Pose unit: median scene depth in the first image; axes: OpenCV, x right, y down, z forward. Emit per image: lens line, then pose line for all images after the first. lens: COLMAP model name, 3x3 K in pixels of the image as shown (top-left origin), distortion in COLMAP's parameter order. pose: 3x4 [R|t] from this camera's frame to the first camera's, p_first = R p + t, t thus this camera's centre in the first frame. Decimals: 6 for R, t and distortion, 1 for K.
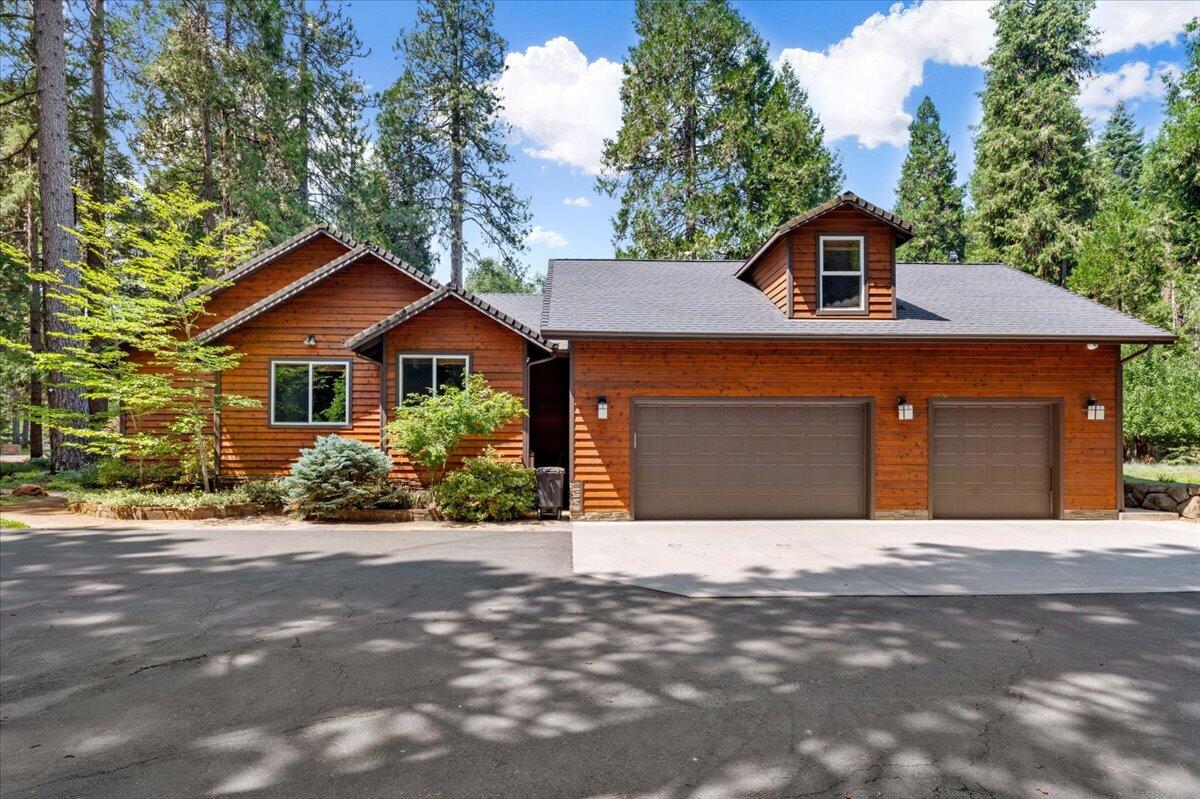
lens RADIAL K [[535.4, 0, 598.7], [0, 535.4, 426.0], [0, 0, 1]] dist [-0.001384, -0.000360]
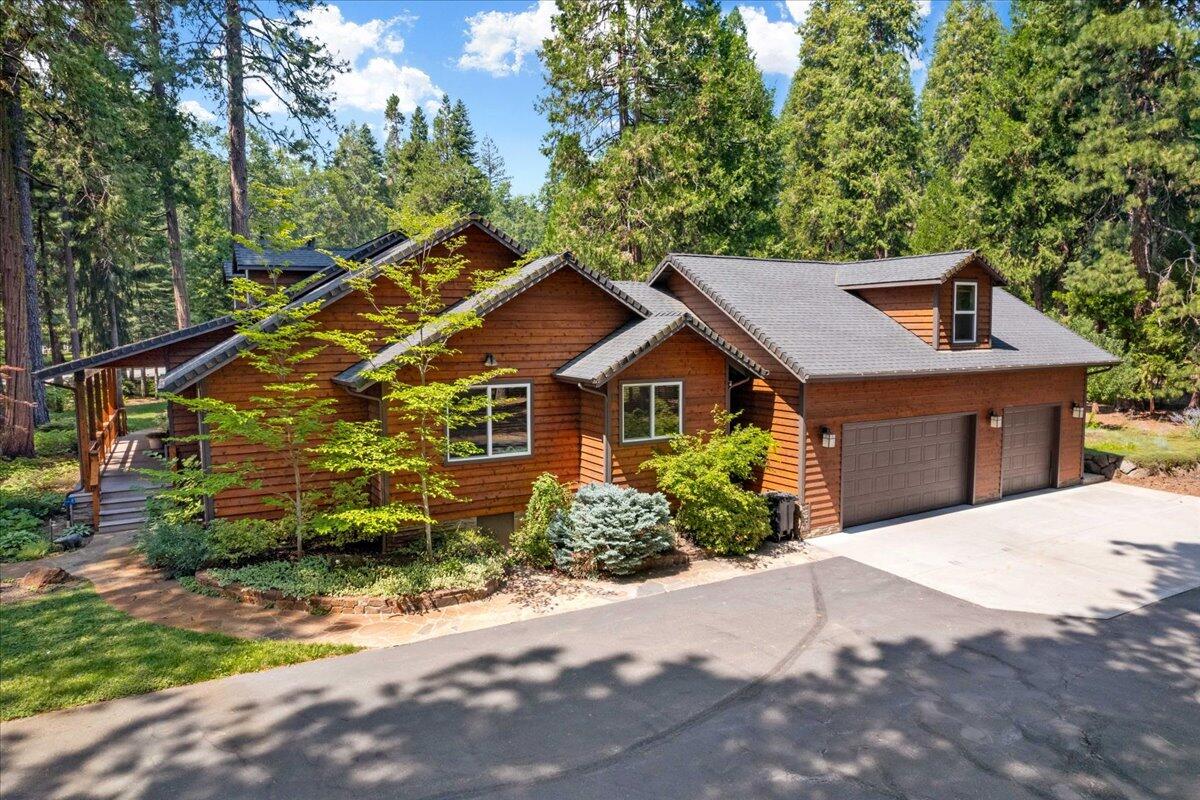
lens RADIAL K [[635.6, 0, 600.0], [0, 635.6, 366.5], [0, 0, 1]] dist [-0.030520, -0.000110]
pose [[0.916656, -0.020825, 0.399135, -0.335070], [-0.004855, 0.997988, 0.063220, -0.091960], [-0.399648, -0.059889, 0.914710, -0.000616]]
